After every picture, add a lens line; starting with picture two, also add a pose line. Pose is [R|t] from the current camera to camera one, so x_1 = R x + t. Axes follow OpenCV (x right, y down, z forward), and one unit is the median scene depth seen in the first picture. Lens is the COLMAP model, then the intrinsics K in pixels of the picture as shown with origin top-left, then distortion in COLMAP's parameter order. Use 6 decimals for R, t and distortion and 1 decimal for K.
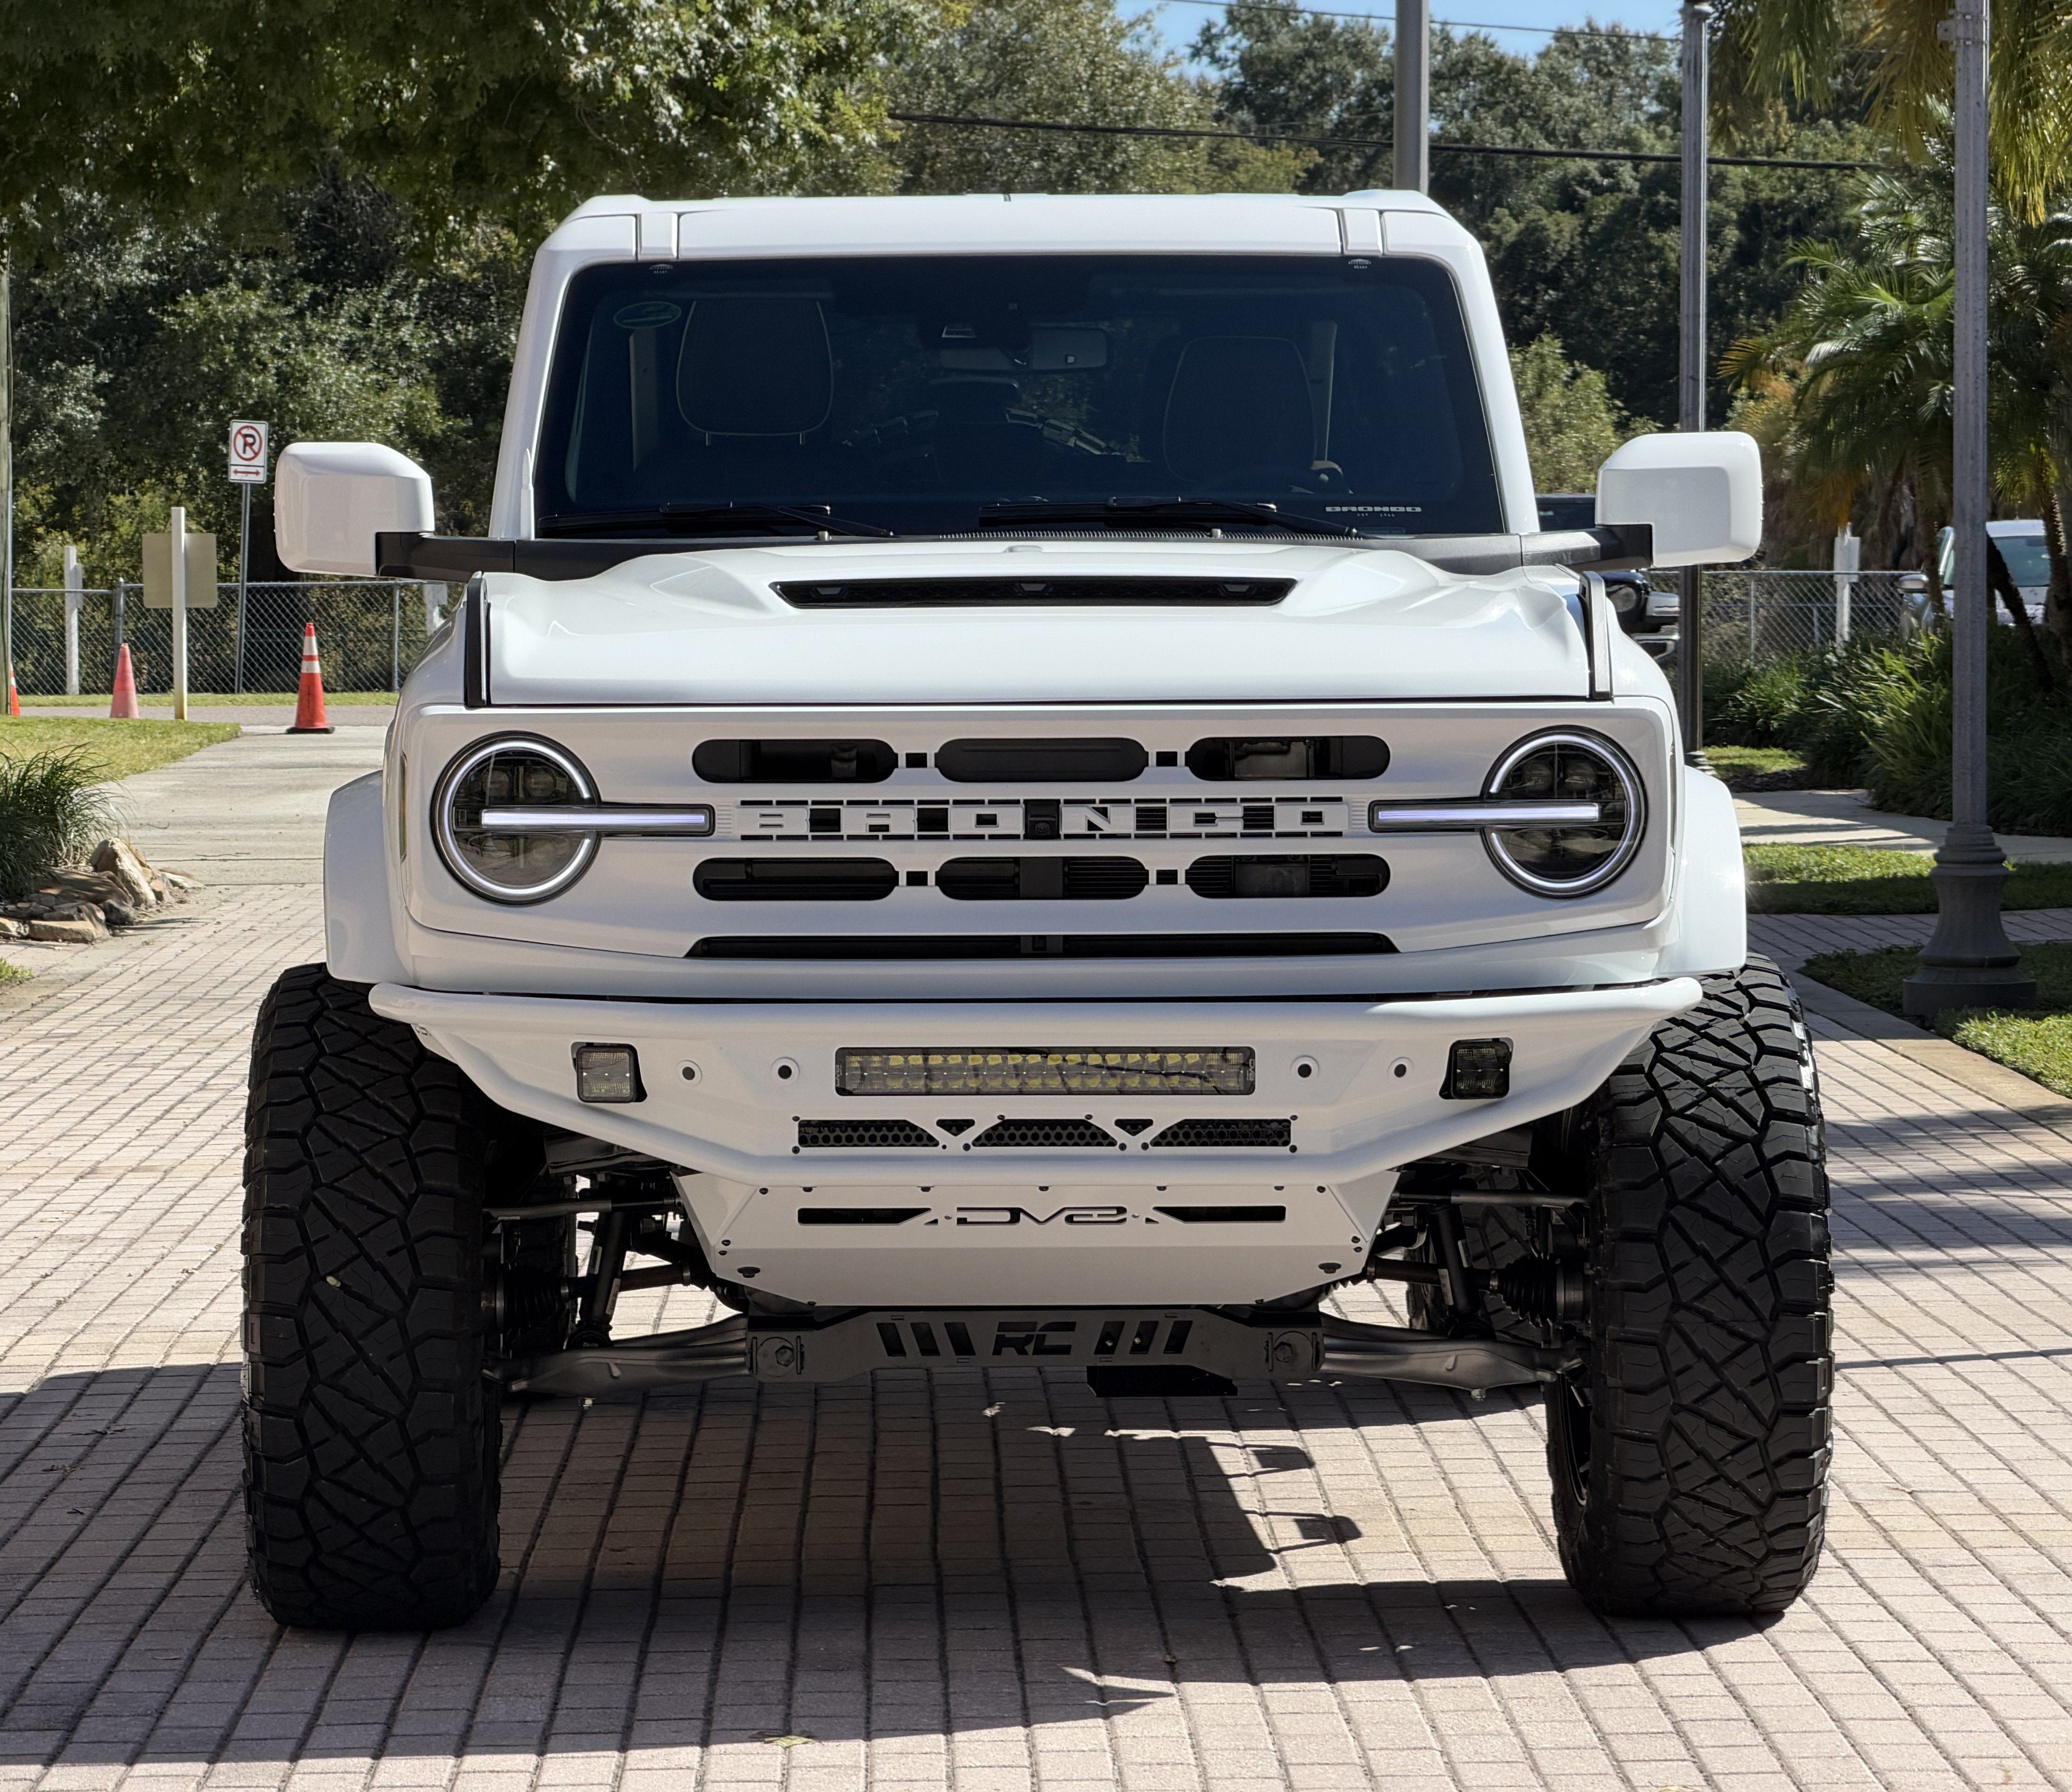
lens RADIAL K [[7461.5, 0, 956.4], [0, 7461.5, 894.0], [0, 0, 1]] dist [0.160168, -1.520442]
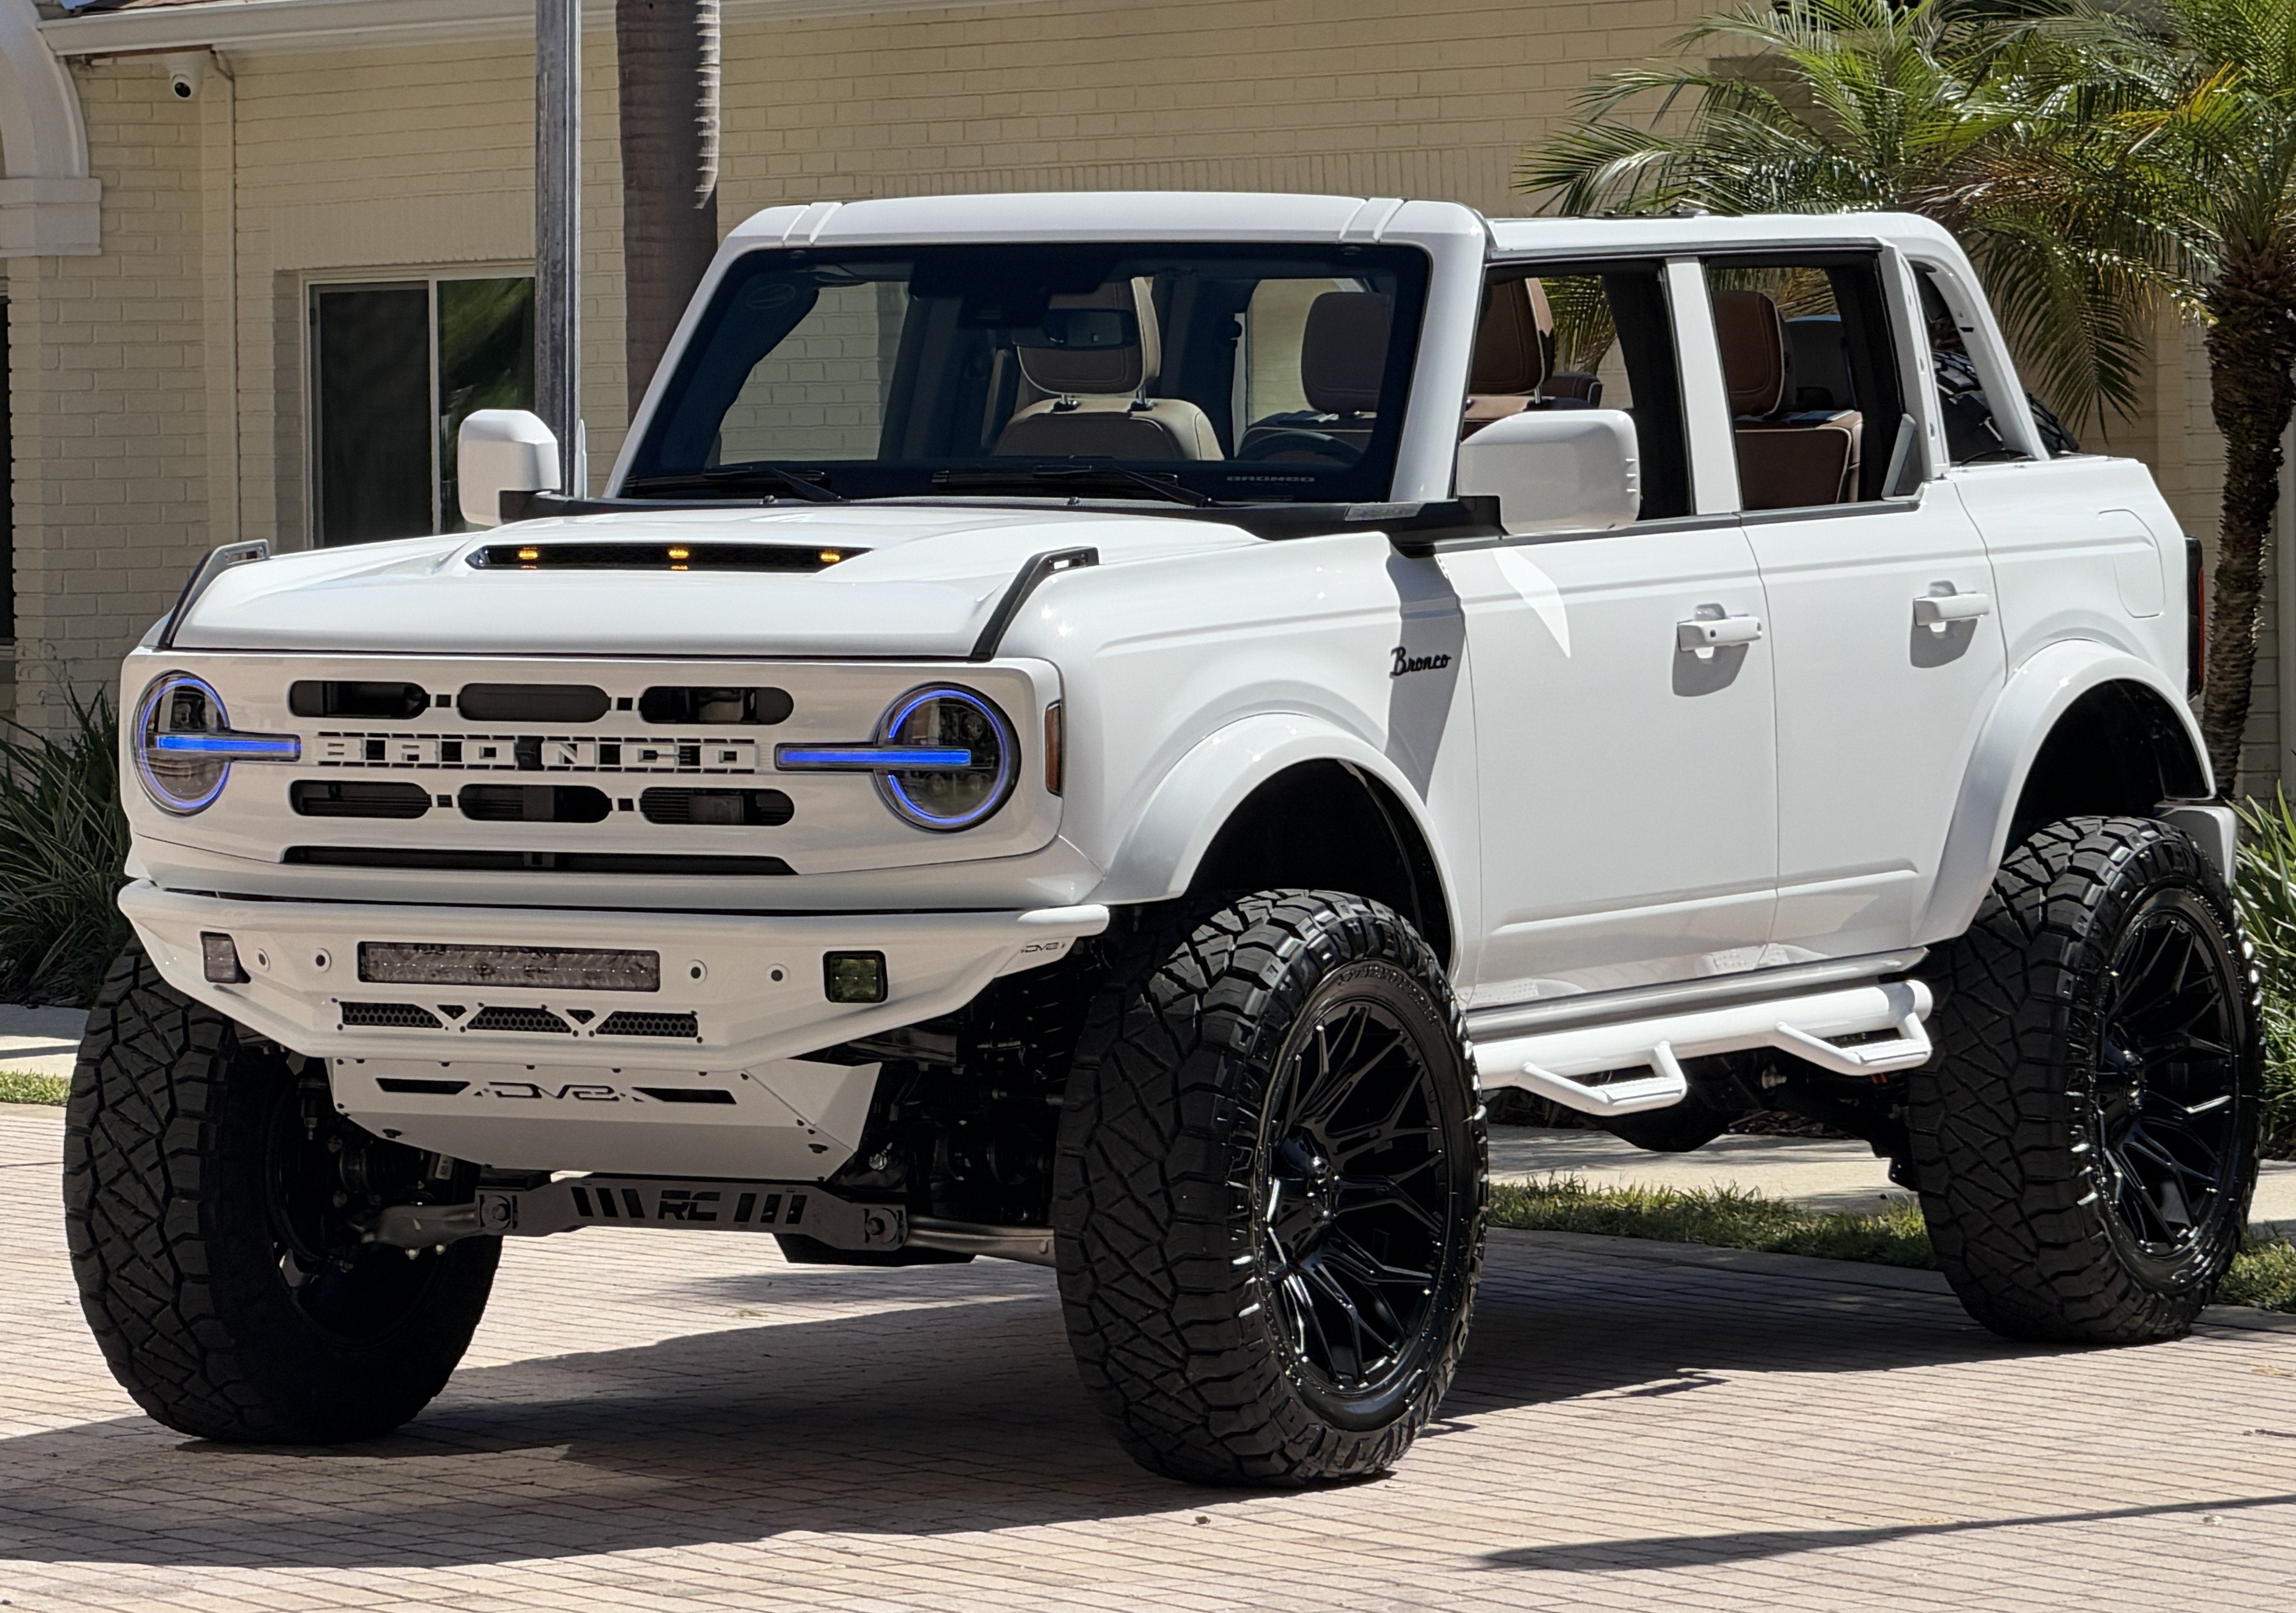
lens RADIAL K [[11041.5, 0, 1144.1], [0, 11041.5, 703.4], [0, 0, 1]] dist [1.089812, 10.335029]
pose [[0.867247, 0.020283, -0.497465, 0.963708], [-0.025706, 0.999661, -0.004056, -0.013180], [0.497215, 0.016305, 0.867474, -0.468378]]
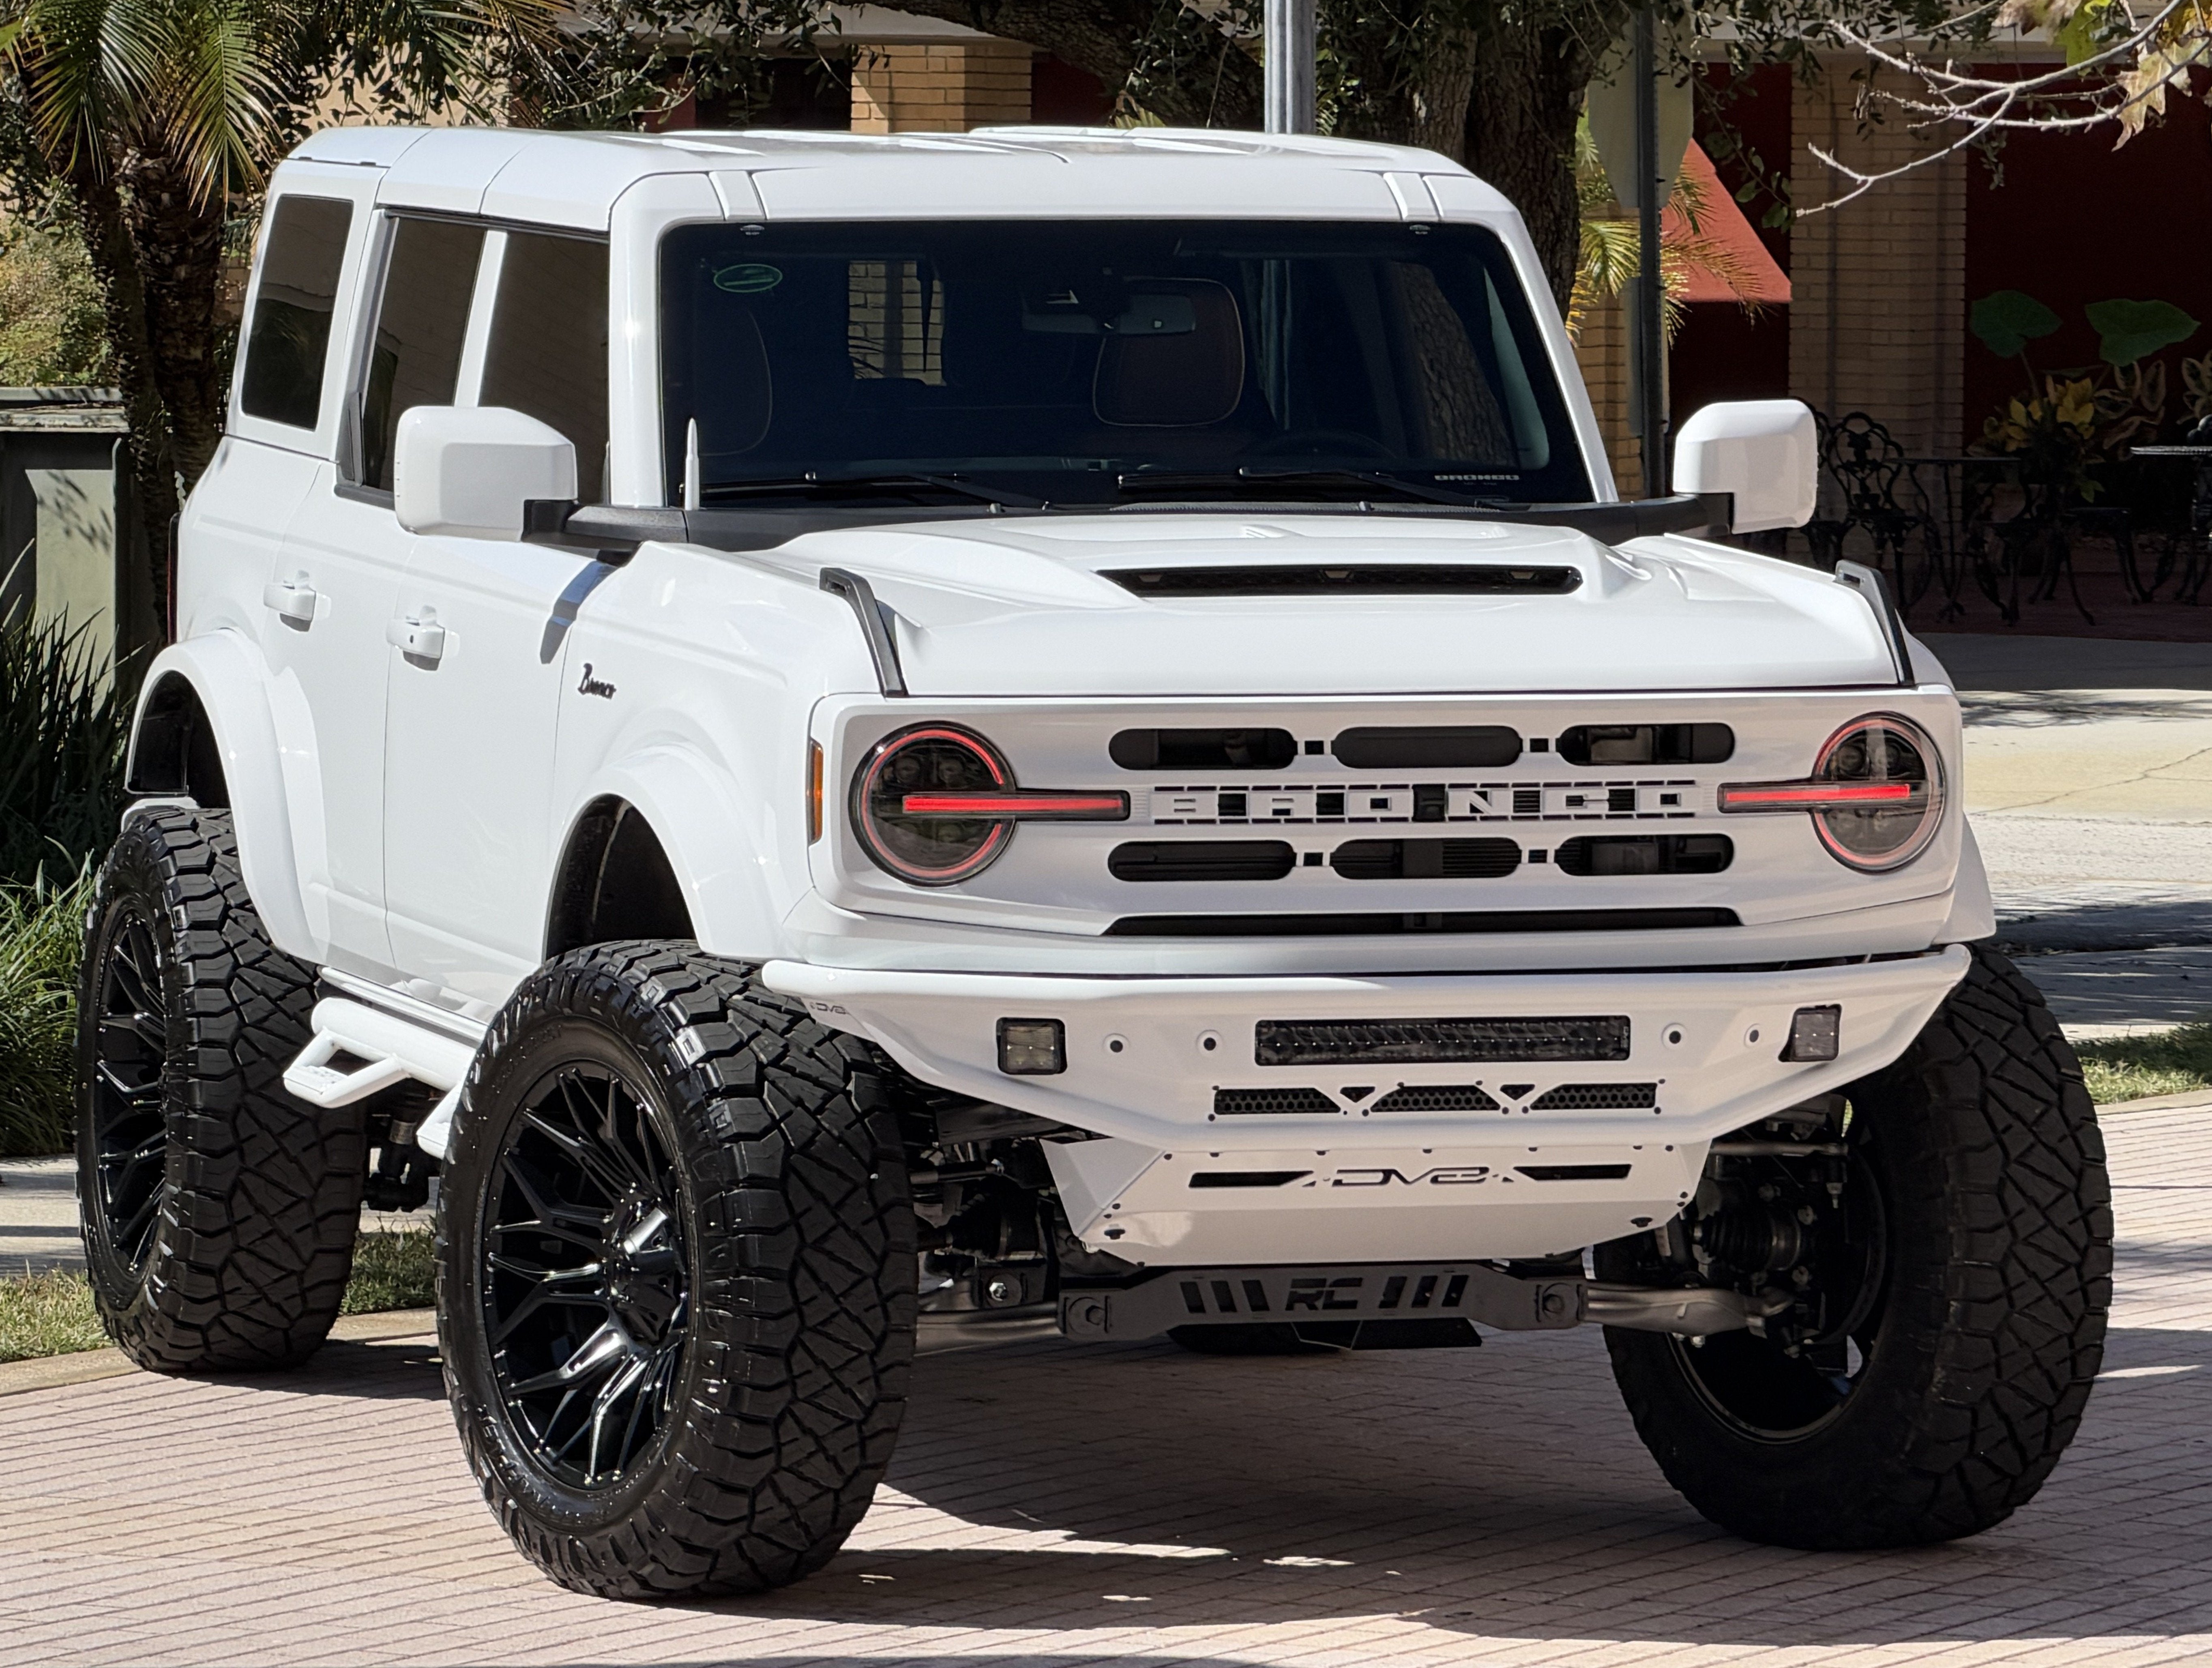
lens RADIAL K [[10673.9, 0, 1106.0], [0, 10673.9, 834.0], [0, 0, 1]] dist [0.931642, -9.835212]
pose [[0.963463, -0.006512, 0.267763, -0.438699], [0.002804, 0.999895, 0.014229, -0.027238], [-0.267827, -0.012958, 0.963380, -0.450266]]
